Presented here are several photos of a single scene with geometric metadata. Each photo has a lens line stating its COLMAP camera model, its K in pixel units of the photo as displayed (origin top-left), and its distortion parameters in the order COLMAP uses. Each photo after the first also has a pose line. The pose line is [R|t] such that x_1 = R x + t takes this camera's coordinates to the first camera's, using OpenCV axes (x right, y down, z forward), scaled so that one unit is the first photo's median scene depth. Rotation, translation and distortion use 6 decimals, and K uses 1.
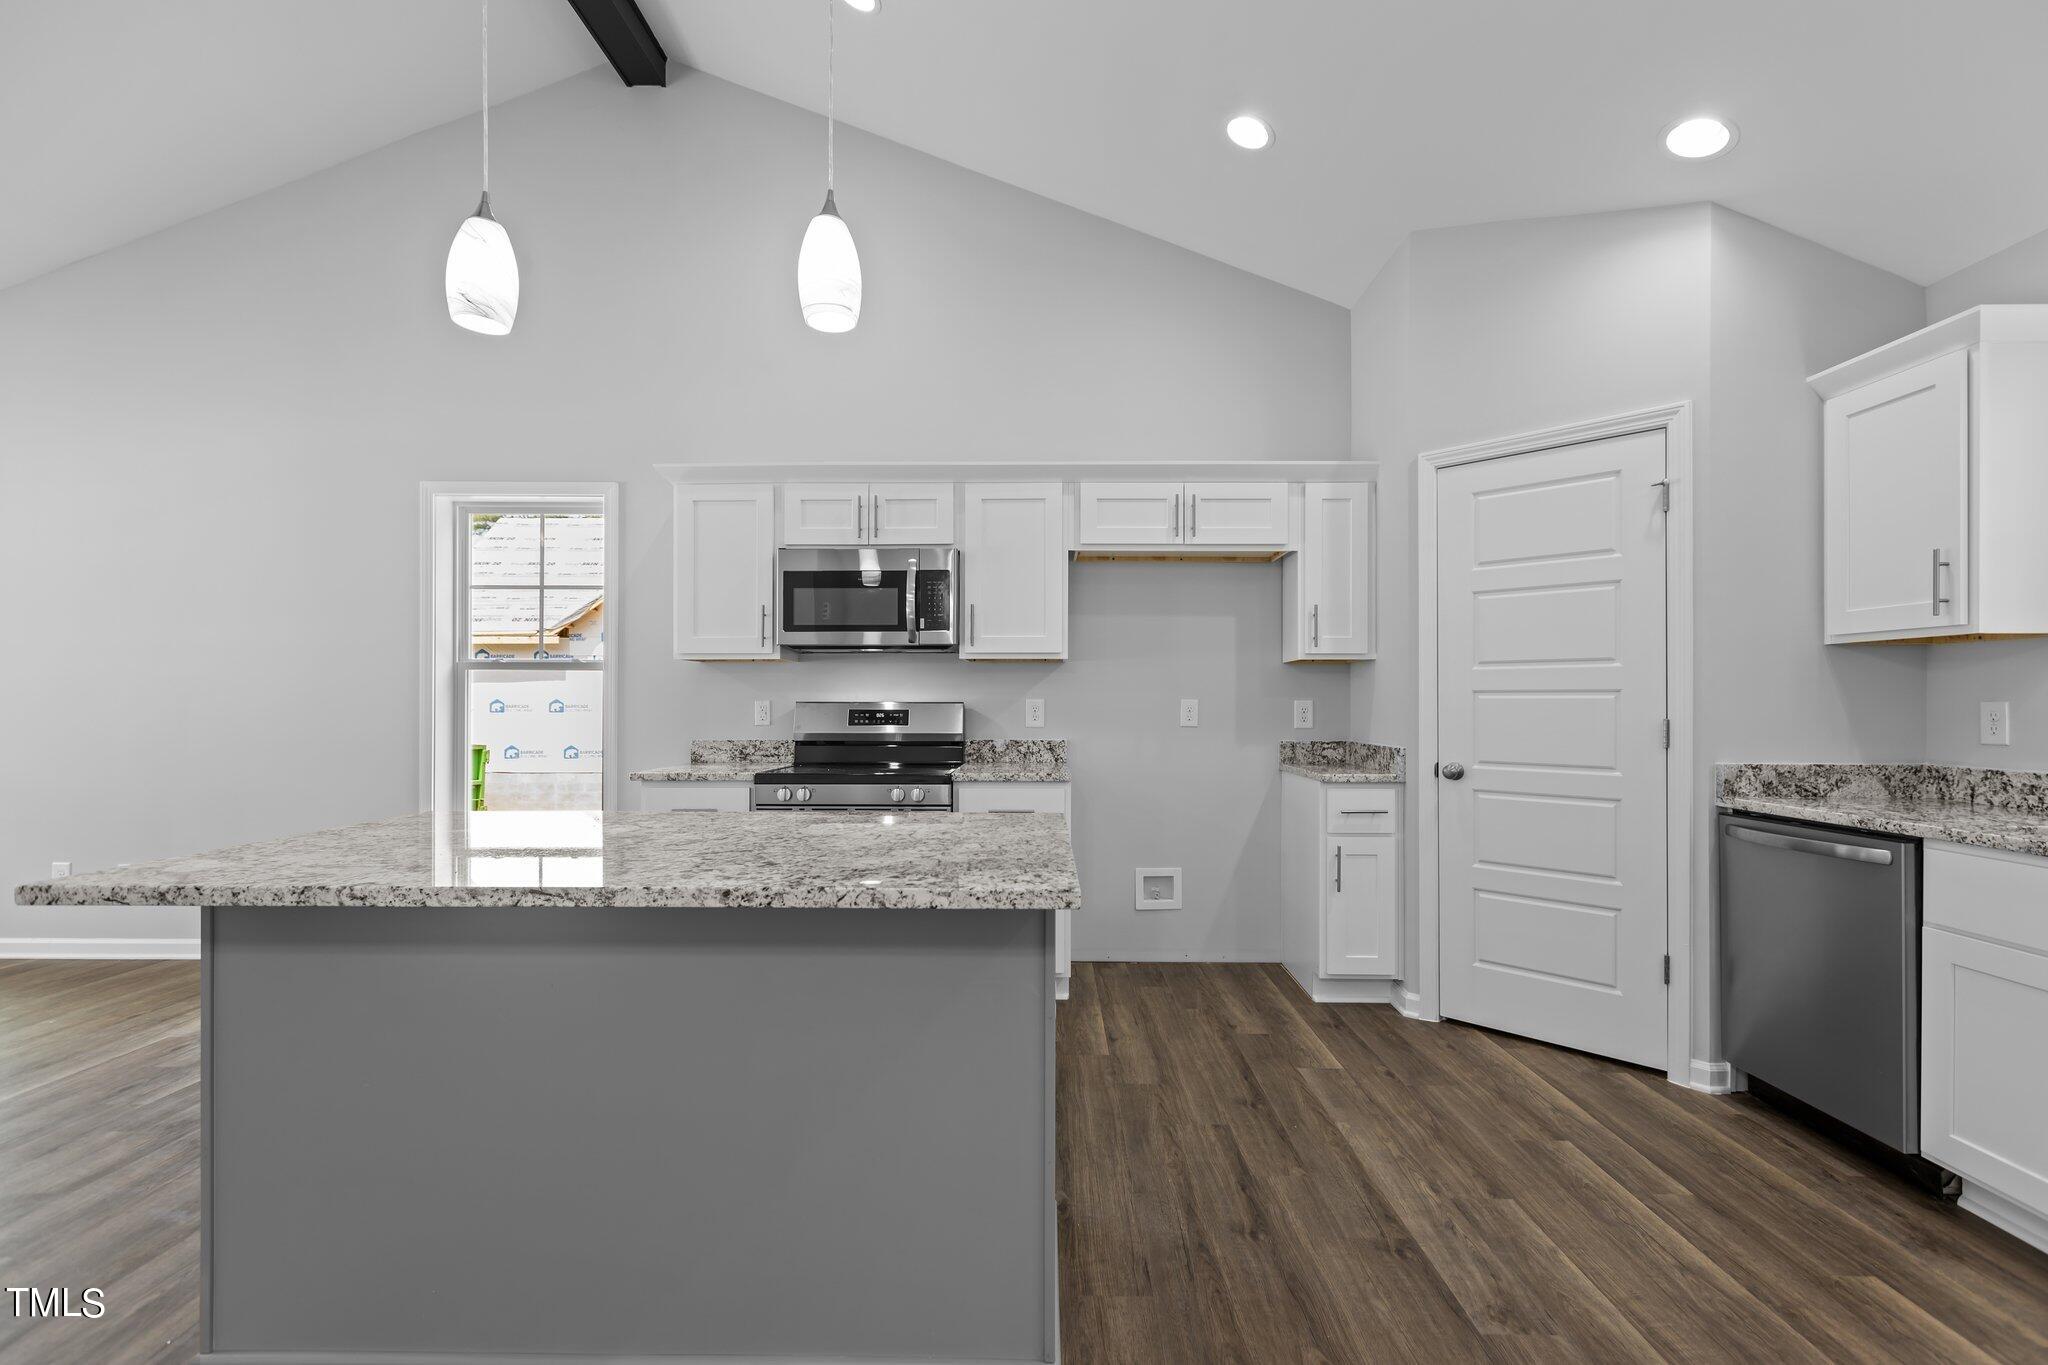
lens RADIAL K [[916.8, 0, 1023.6], [0, 916.8, 699.2], [0, 0, 1]] dist [-0.000381, 0.000908]
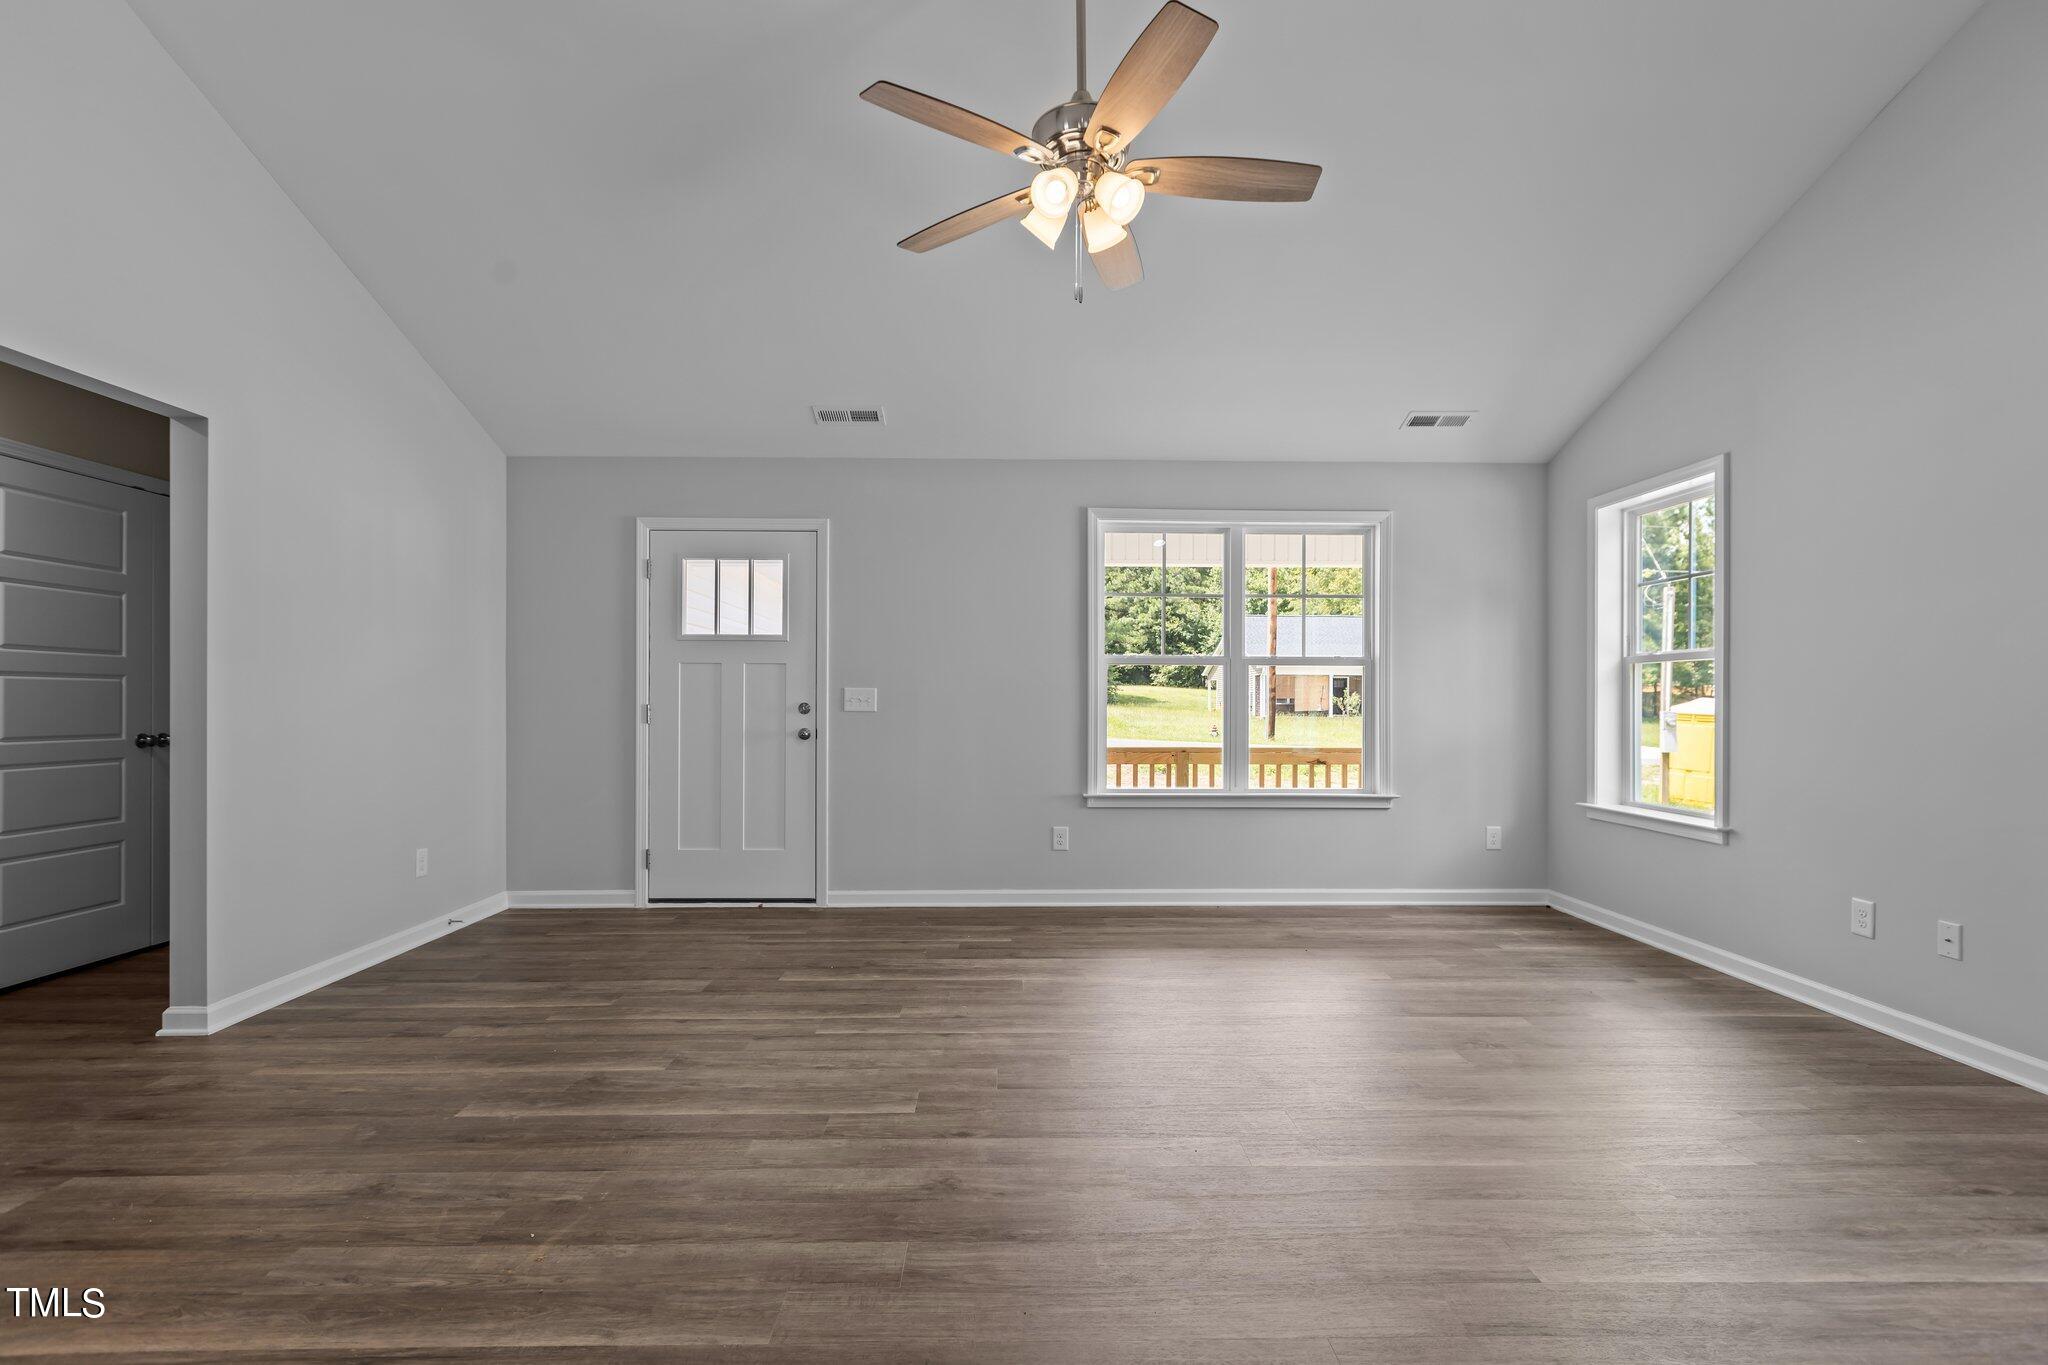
lens RADIAL K [[916.8, 0, 1021.0], [0, 916.8, 700.6], [0, 0, 1]] dist [-0.000381, 0.000908]
pose [[0.036053, -0.001053, -0.999349, -0.400962], [-0.001809, 0.999998, -0.001119, 0.015827], [0.999348, 0.001849, 0.036051, 0.350461]]
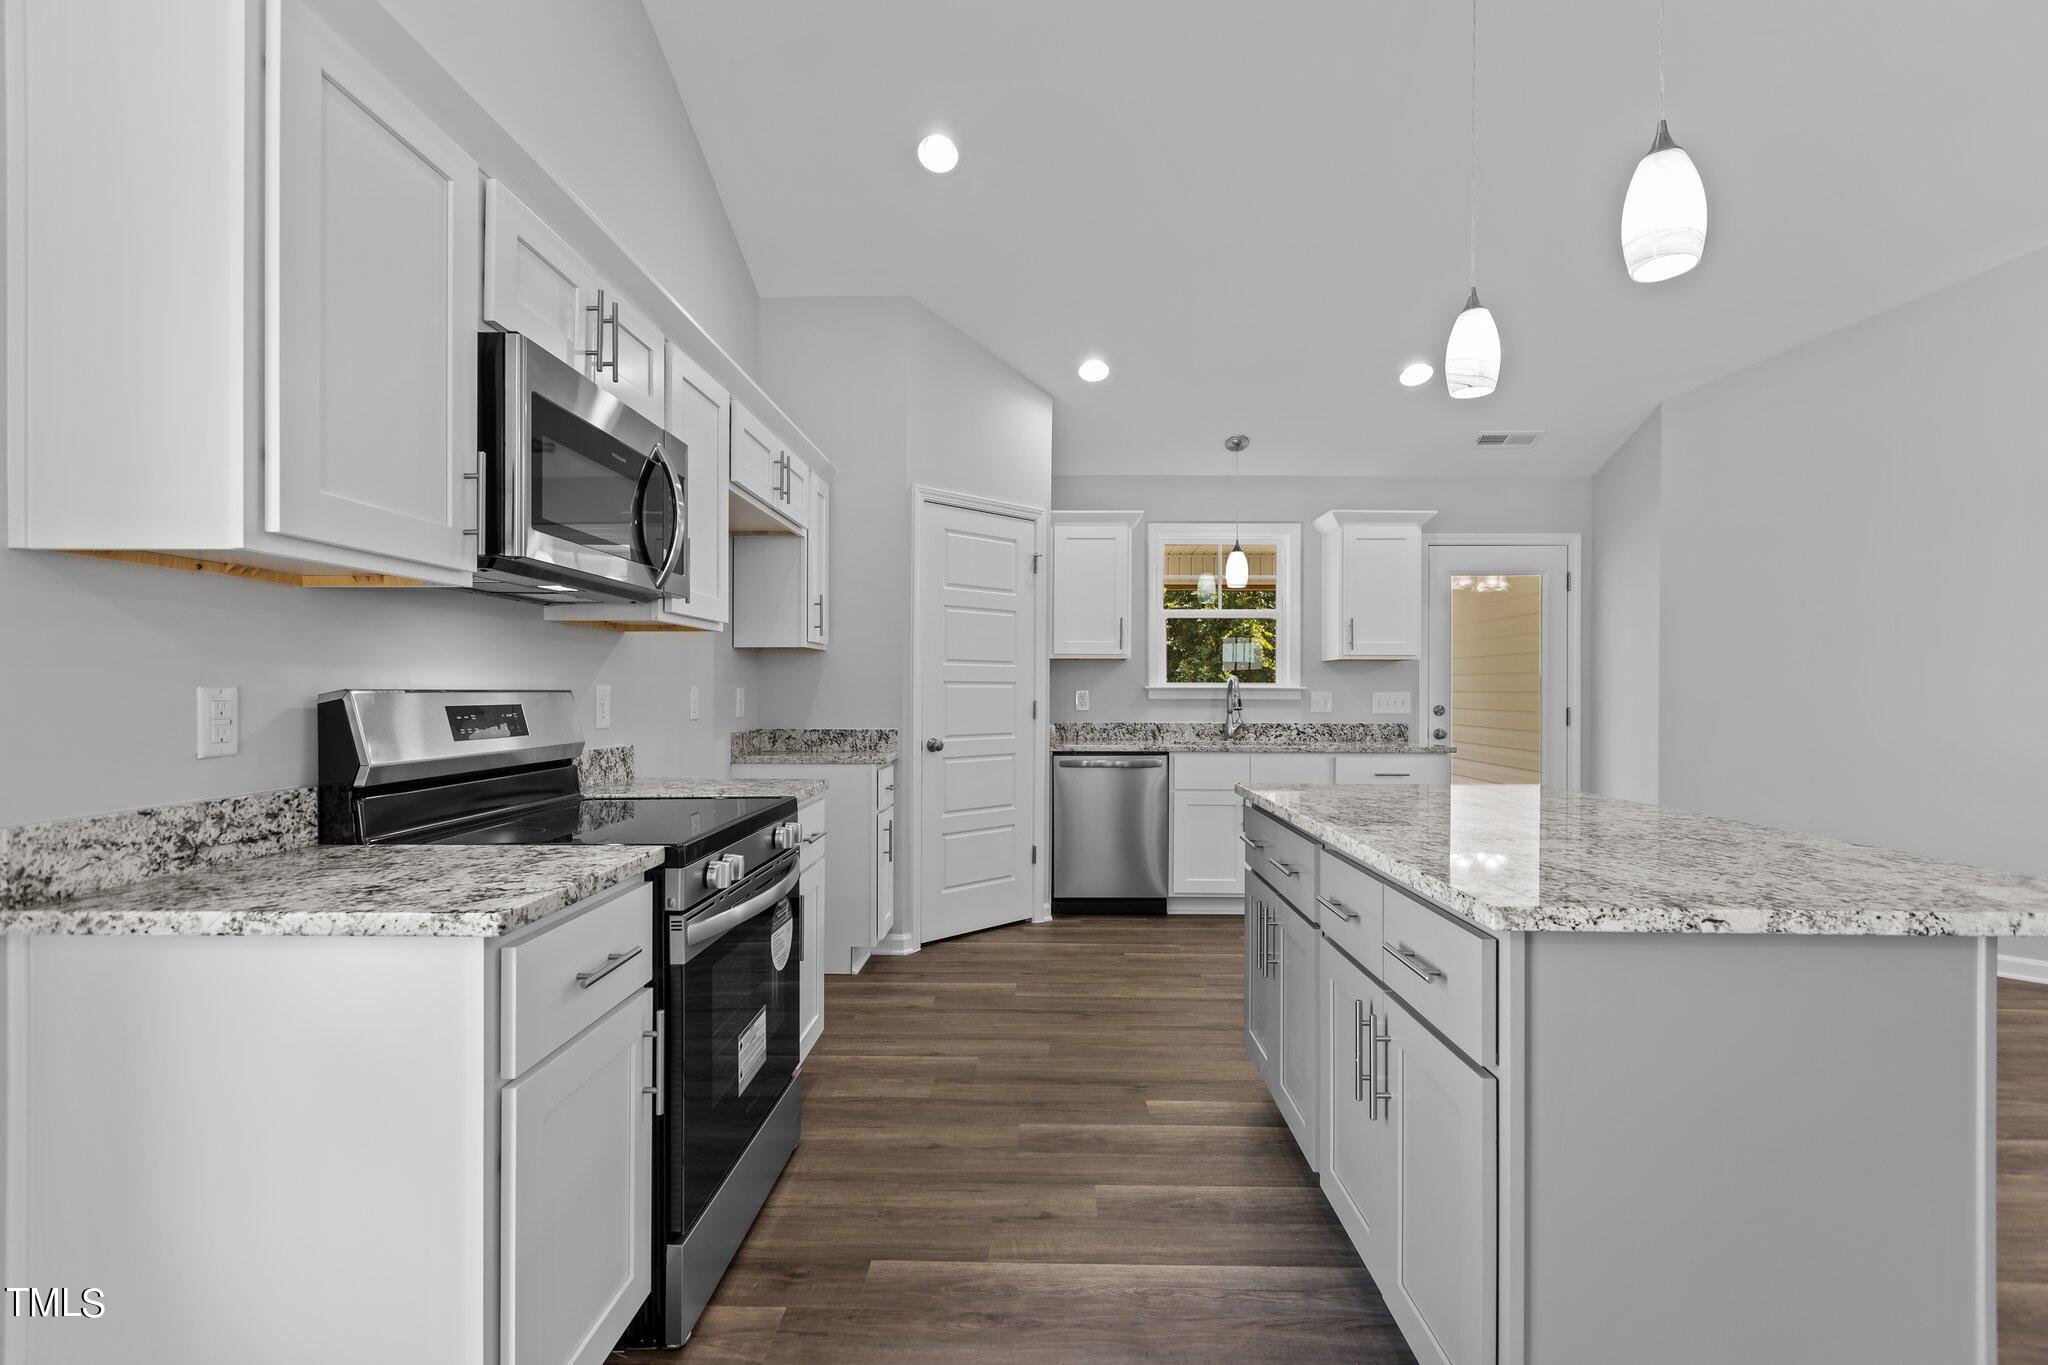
lens RADIAL K [[916.8, 0, 1042.2], [0, 916.8, 689.7], [0, 0, 1]] dist [-0.000381, 0.000908]
pose [[-0.006019, -0.000635, 0.999982, -0.832245], [-0.005759, 0.999983, 0.000600, 0.001081], [-0.999965, -0.005755, -0.006023, 0.900165]]
